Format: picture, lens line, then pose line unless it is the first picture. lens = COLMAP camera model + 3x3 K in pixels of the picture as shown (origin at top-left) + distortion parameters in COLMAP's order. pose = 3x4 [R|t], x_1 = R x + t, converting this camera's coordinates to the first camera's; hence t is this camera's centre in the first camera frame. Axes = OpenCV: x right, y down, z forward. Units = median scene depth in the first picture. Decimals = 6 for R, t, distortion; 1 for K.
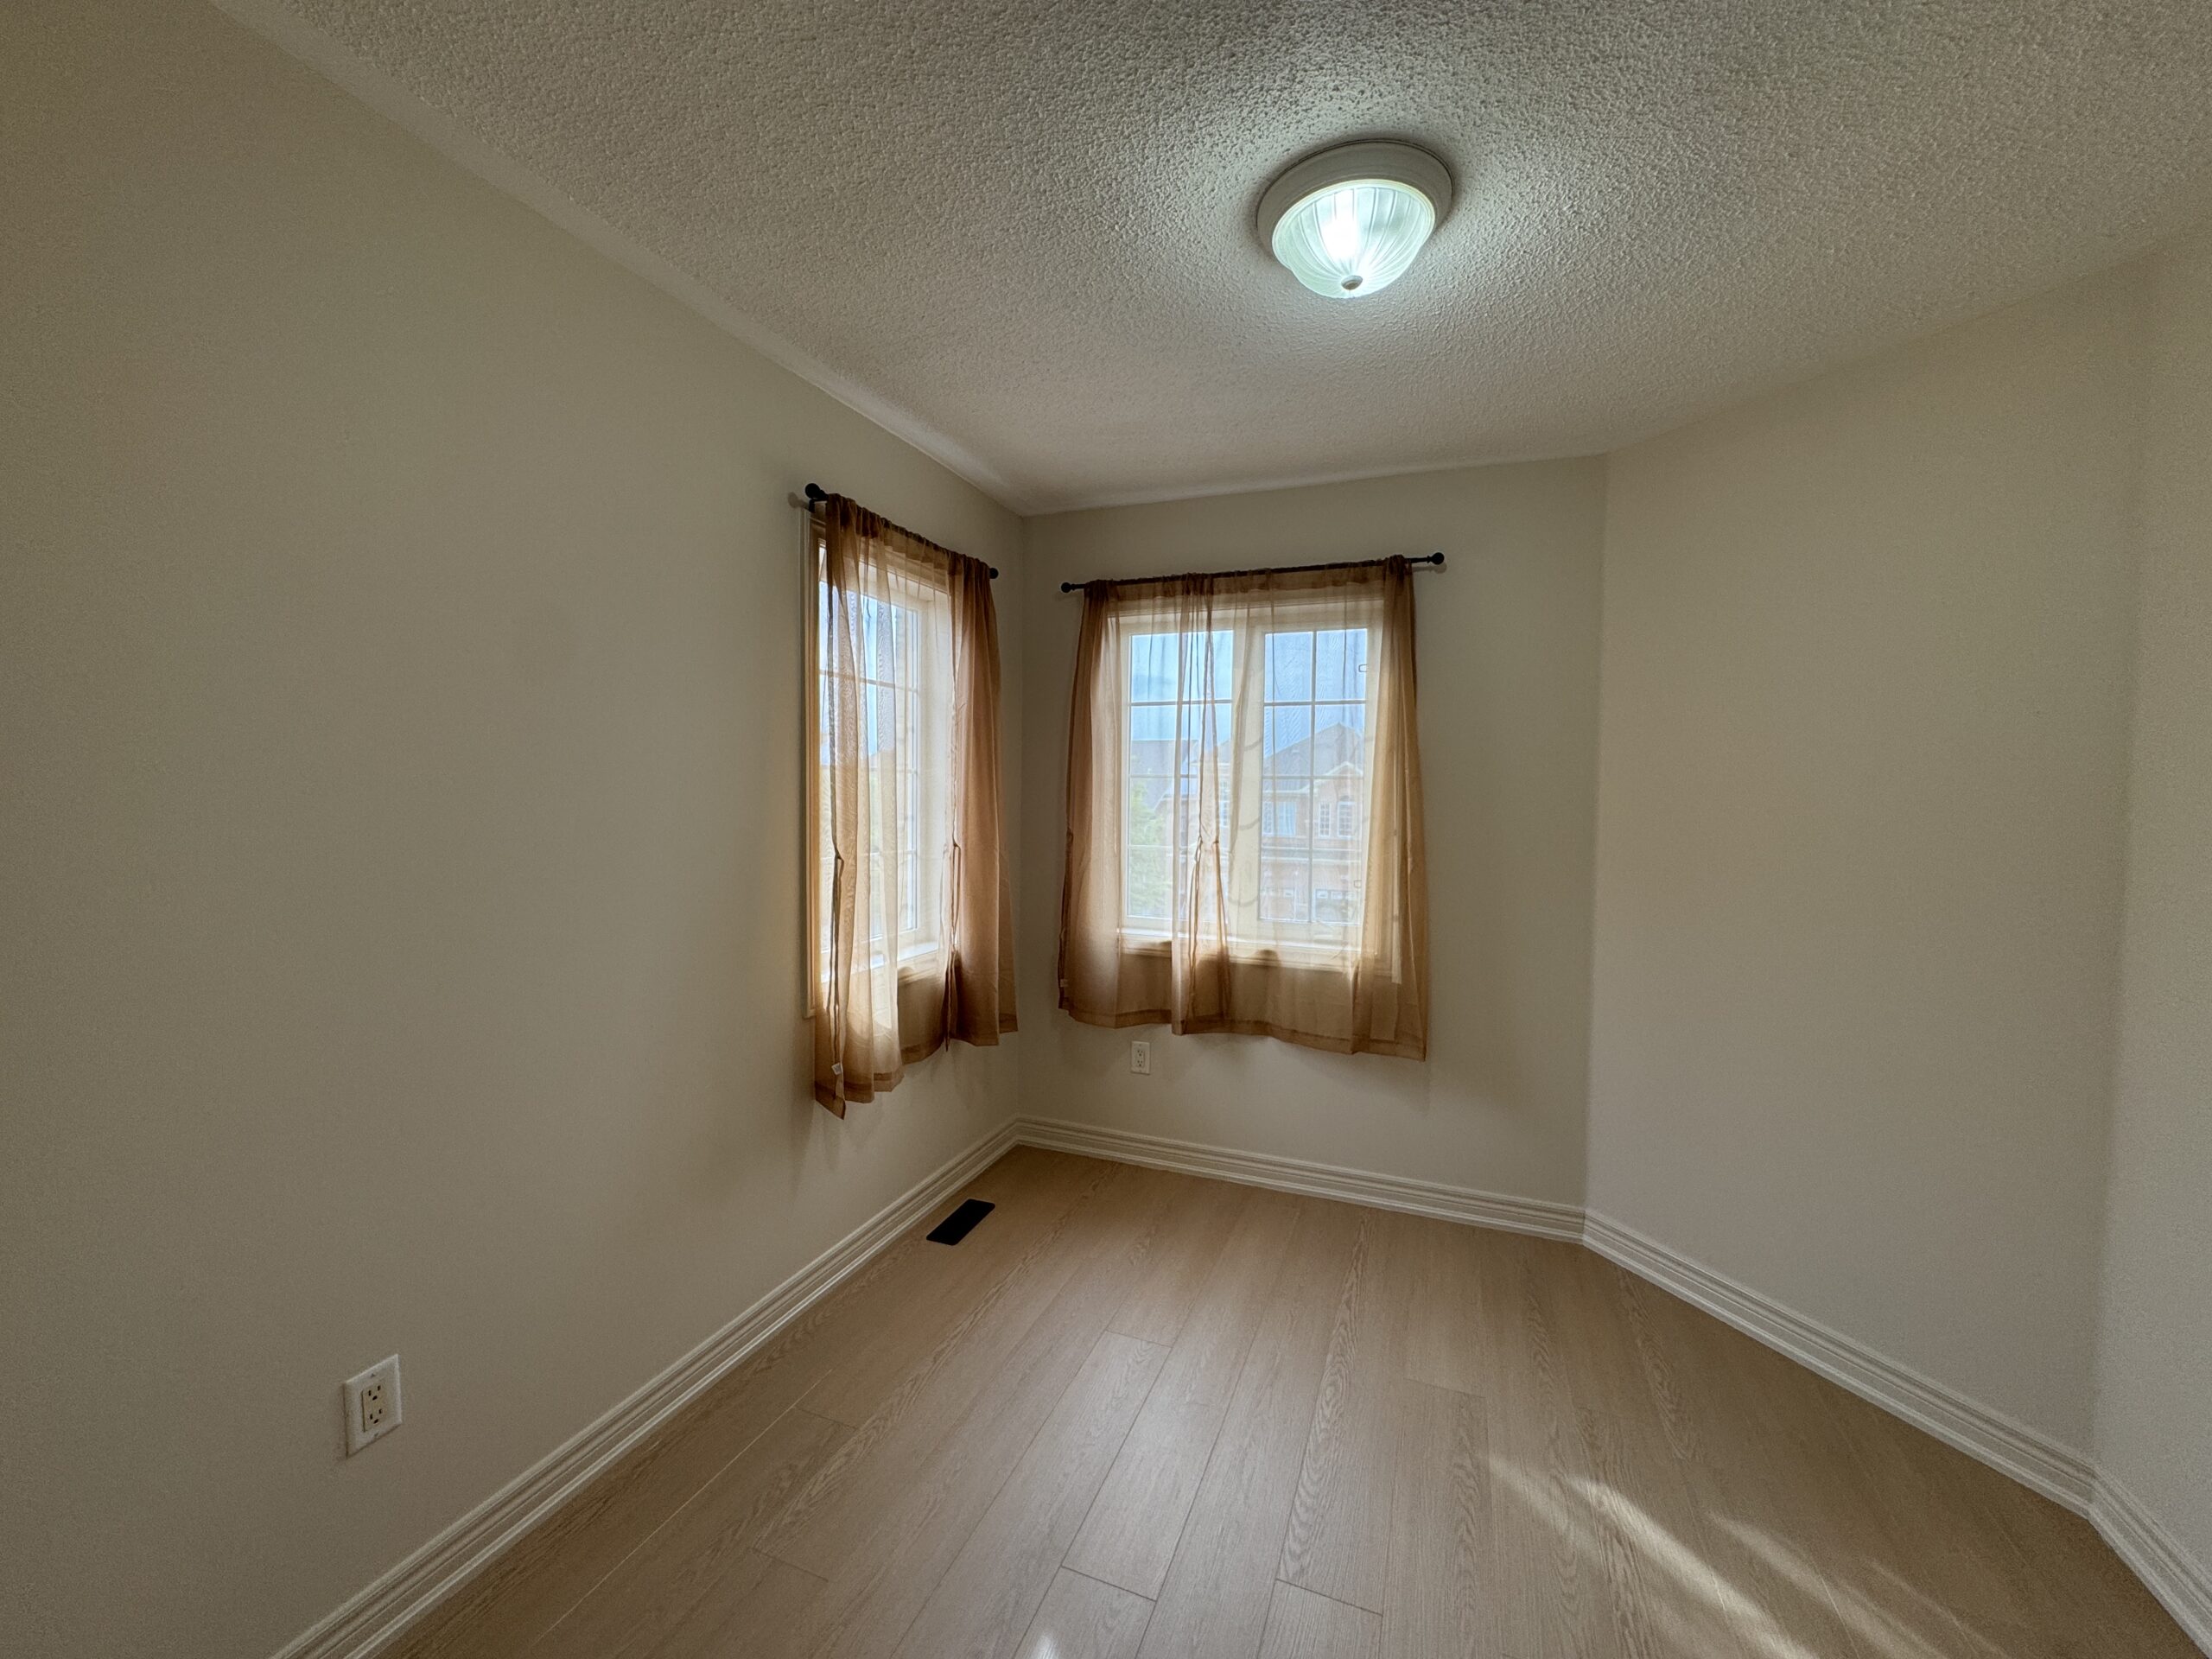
lens RADIAL K [[888.8, 0, 1118.2], [0, 888.8, 825.6], [0, 0, 1]] dist [0.013407, 0.000264]
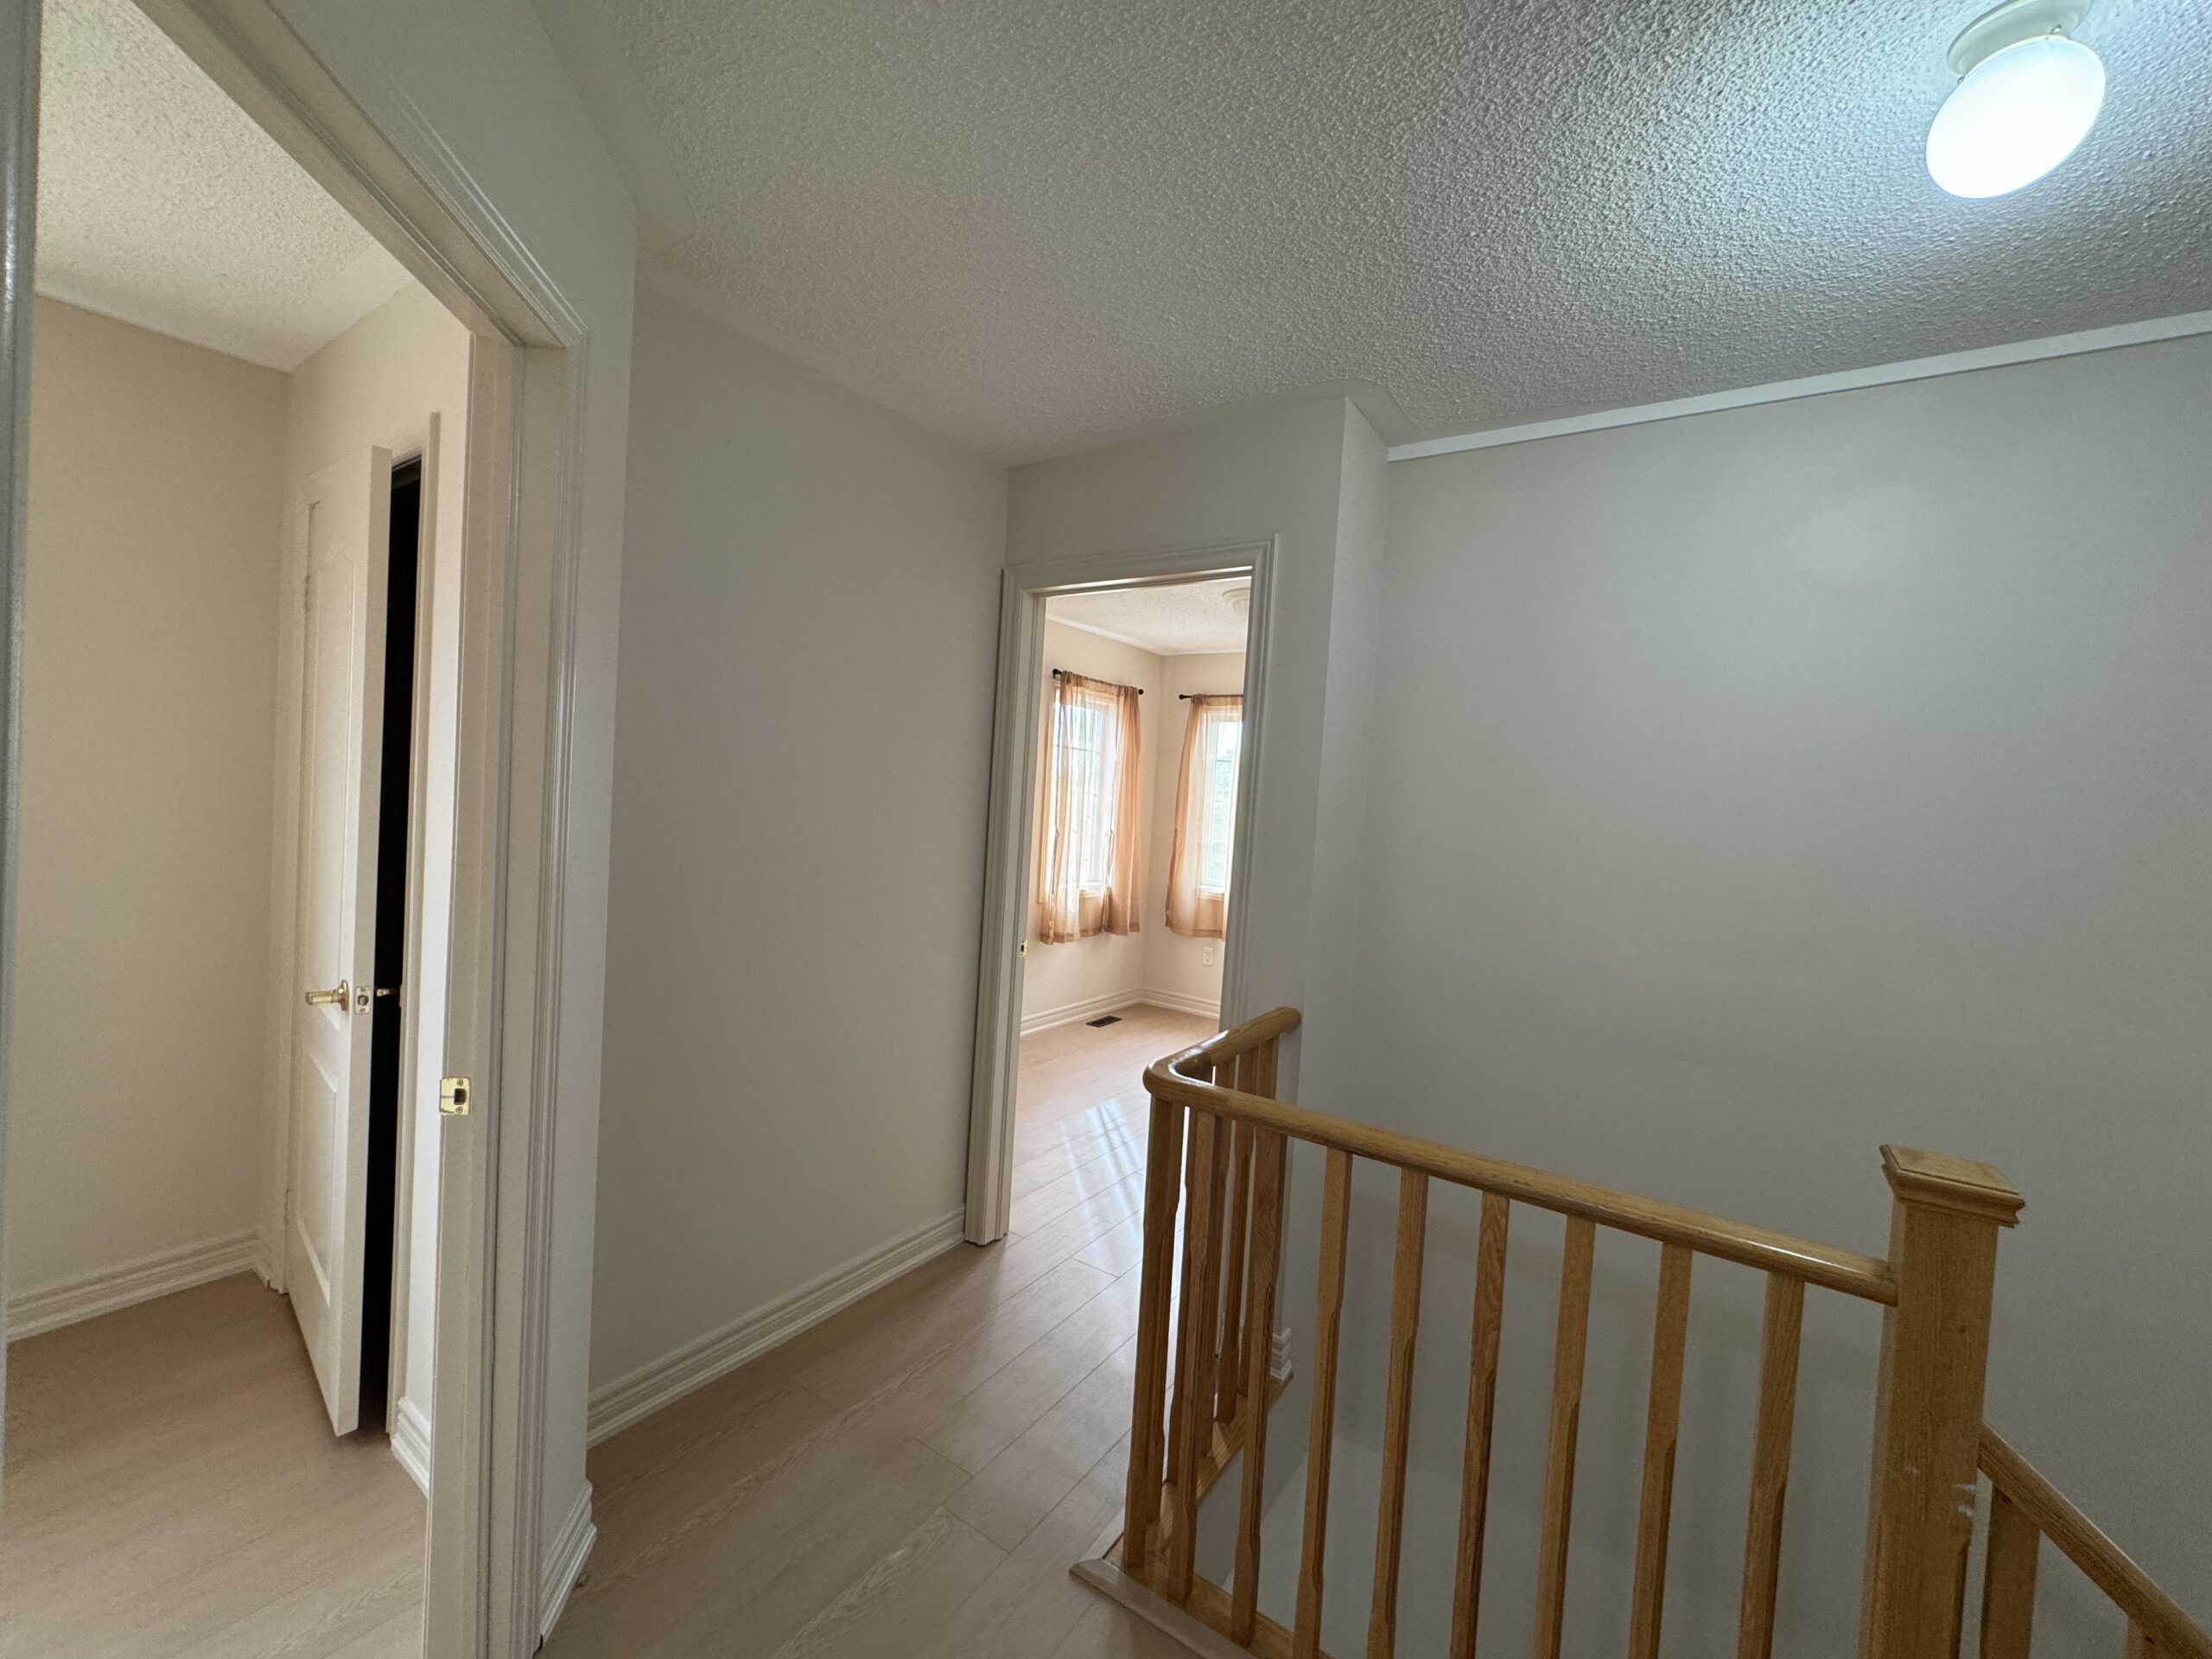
lens RADIAL K [[888.8, 0, 1103.5], [0, 888.8, 834.0], [0, 0, 1]] dist [0.013407, 0.000264]
pose [[0.972324, 0.052211, -0.227727, 0.253974], [-0.056975, 0.998272, -0.014391, 0.056607], [0.226582, 0.026967, 0.973619, -0.944114]]
